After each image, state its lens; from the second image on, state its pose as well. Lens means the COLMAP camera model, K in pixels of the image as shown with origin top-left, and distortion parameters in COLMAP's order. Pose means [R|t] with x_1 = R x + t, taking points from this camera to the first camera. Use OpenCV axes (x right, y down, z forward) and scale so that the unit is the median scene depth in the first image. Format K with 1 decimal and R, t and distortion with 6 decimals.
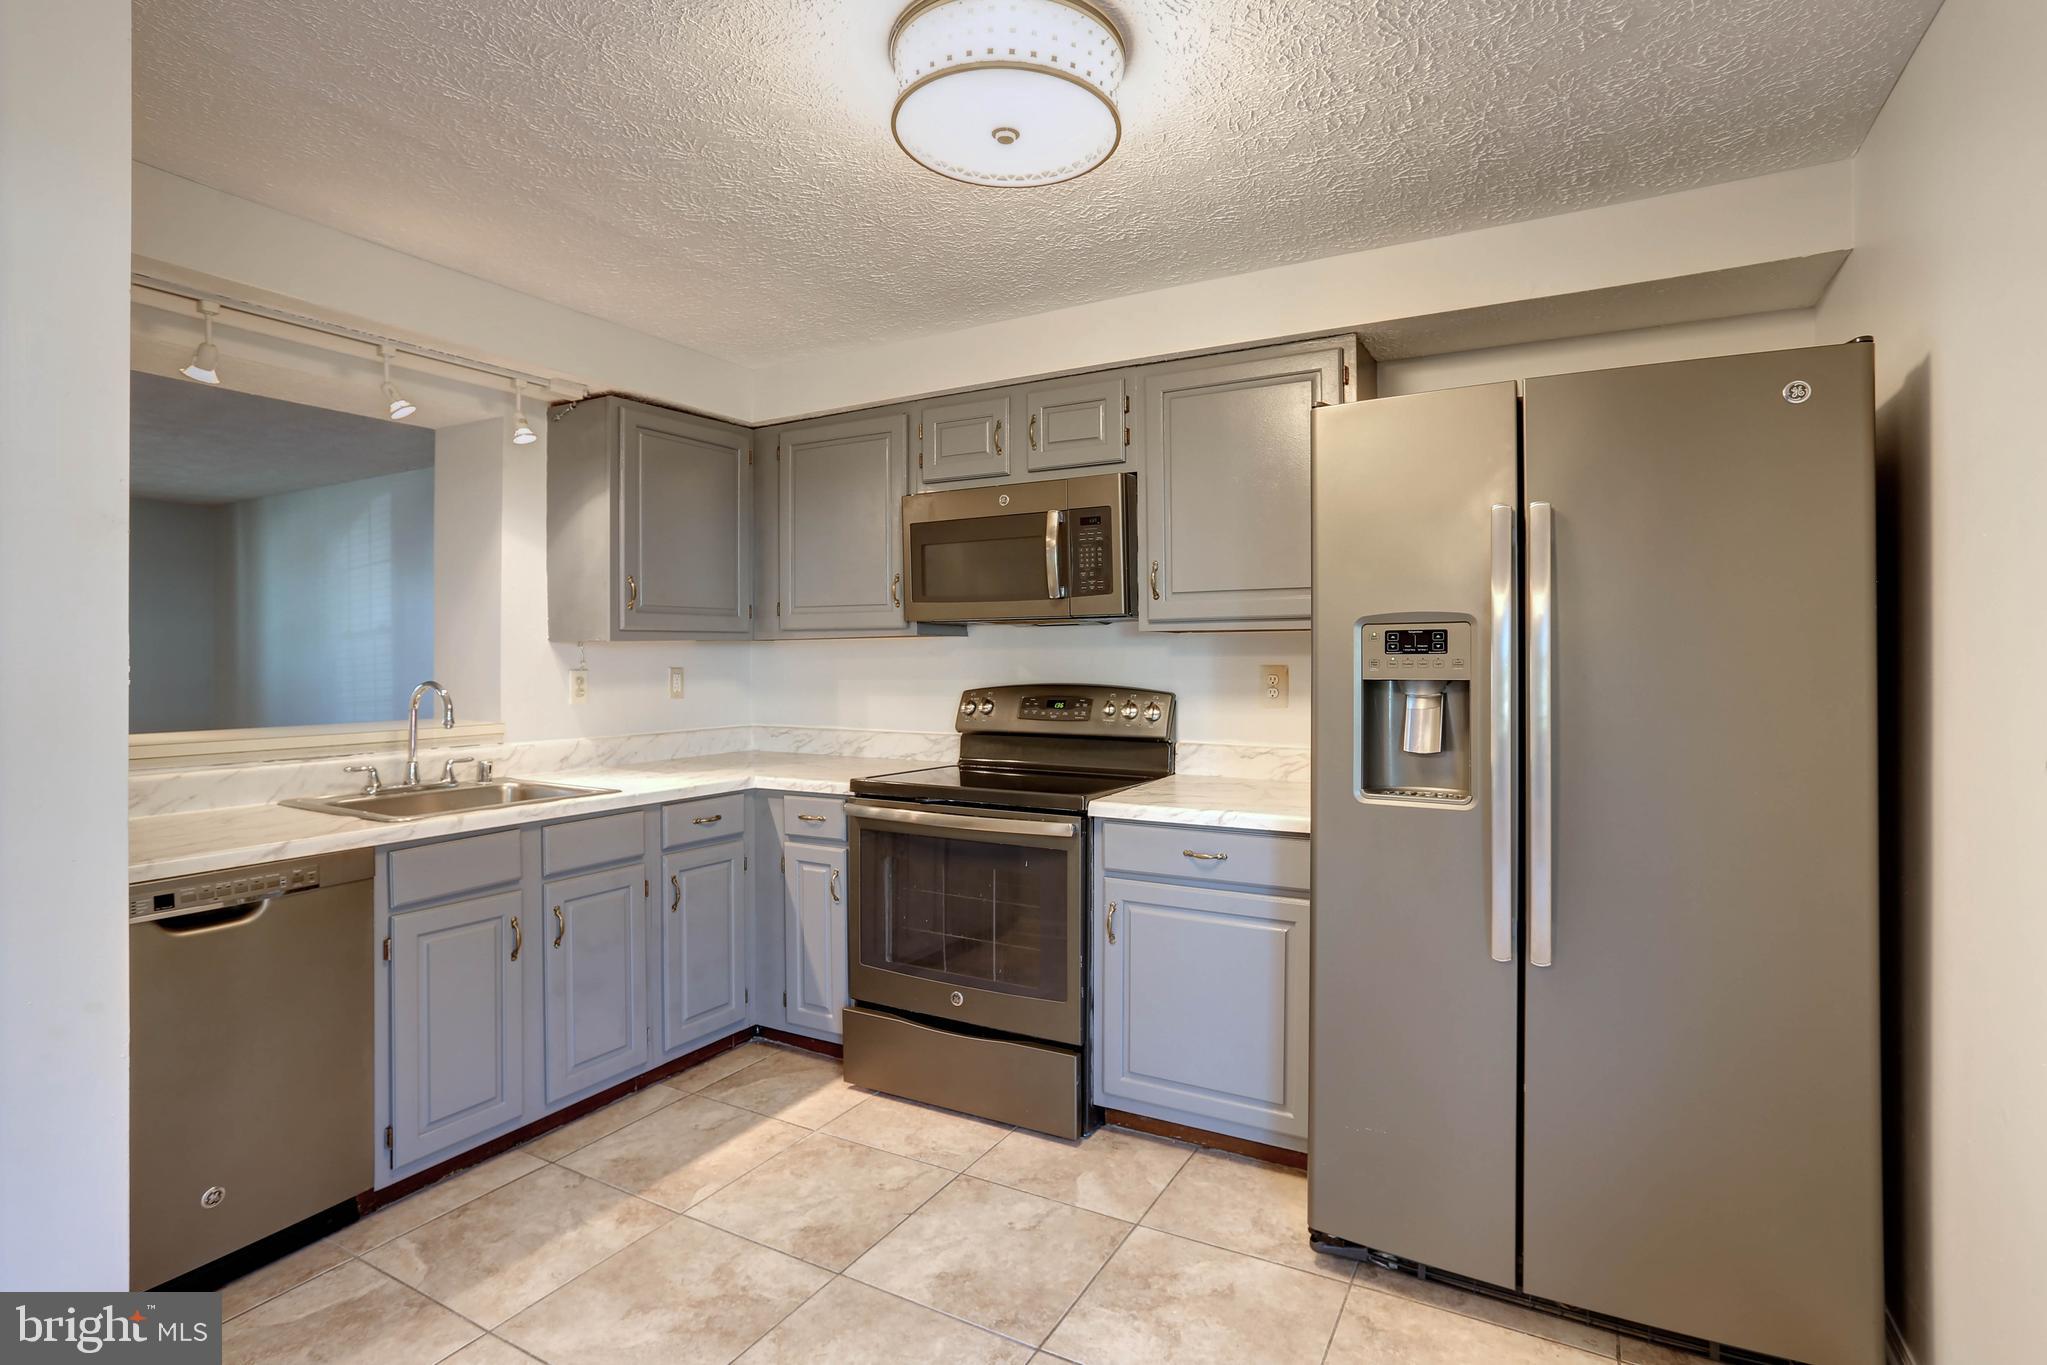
lens RADIAL K [[979.1, 0, 1023.6], [0, 979.1, 649.1], [0, 0, 1]] dist [-0.076143, 0.034342]
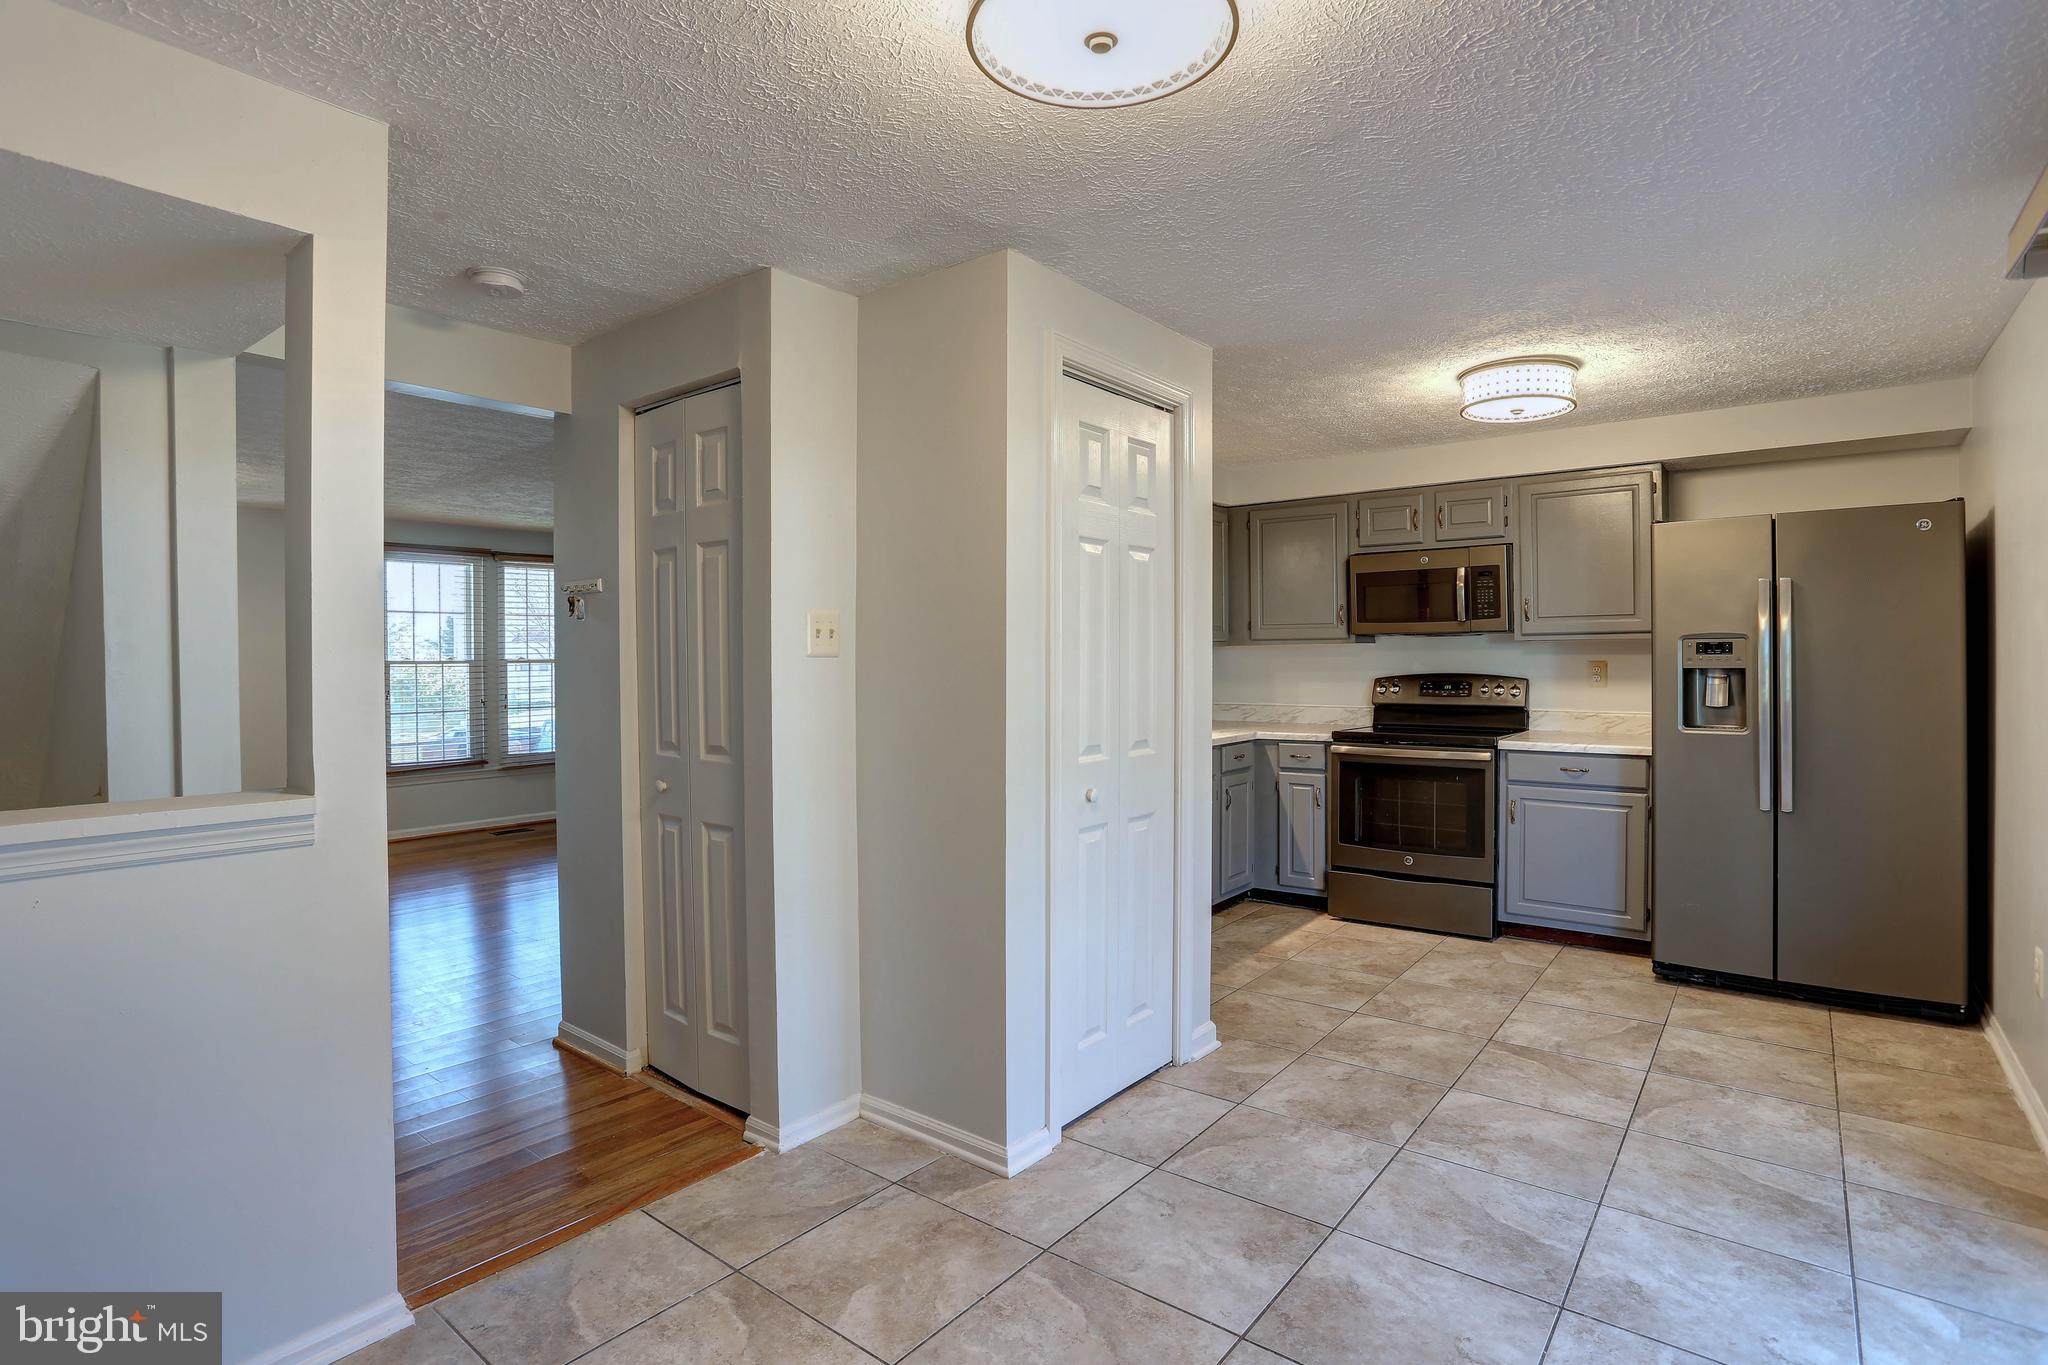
lens RADIAL K [[987.1, 0, 1025.7], [0, 987.1, 657.2], [0, 0, 1]] dist [-0.080004, 0.026125]
pose [[0.986583, -0.005920, -0.163151, -0.474339], [0.007699, 0.999918, 0.010273, -0.014703], [0.163077, -0.011391, 0.986548, -0.814484]]
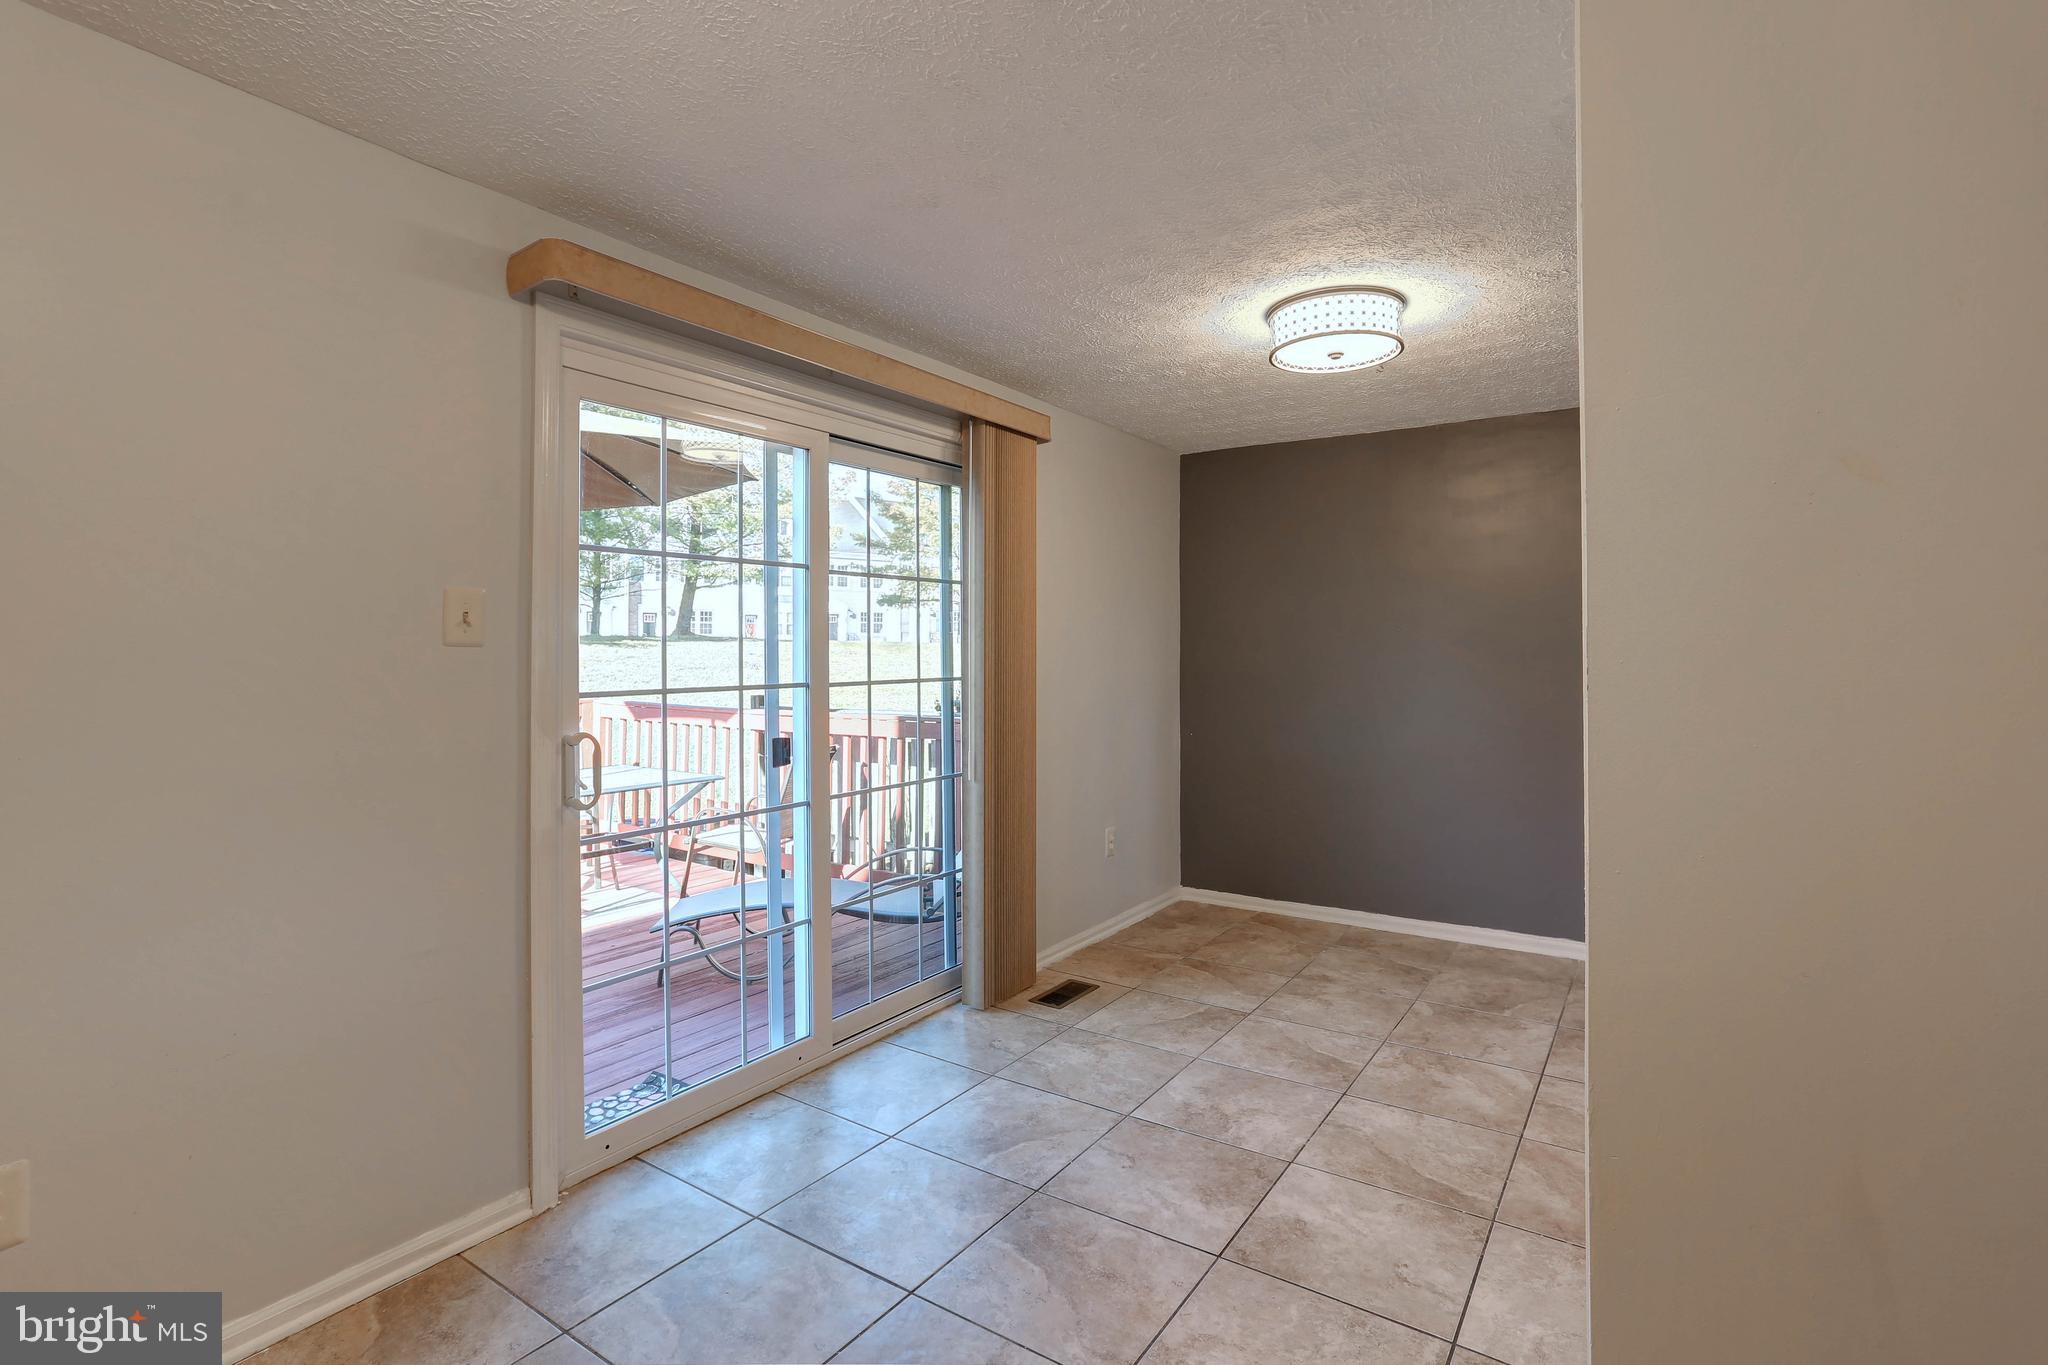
lens RADIAL K [[979.6, 0, 1024.1], [0, 979.6, 649.1], [0, 0, 1]] dist [-0.076143, 0.034342]
pose [[-0.996533, 0.004657, 0.083063, -0.252633], [0.003603, 0.999911, -0.012831, 0.003745], [-0.083116, -0.012488, -0.996462, 0.866734]]
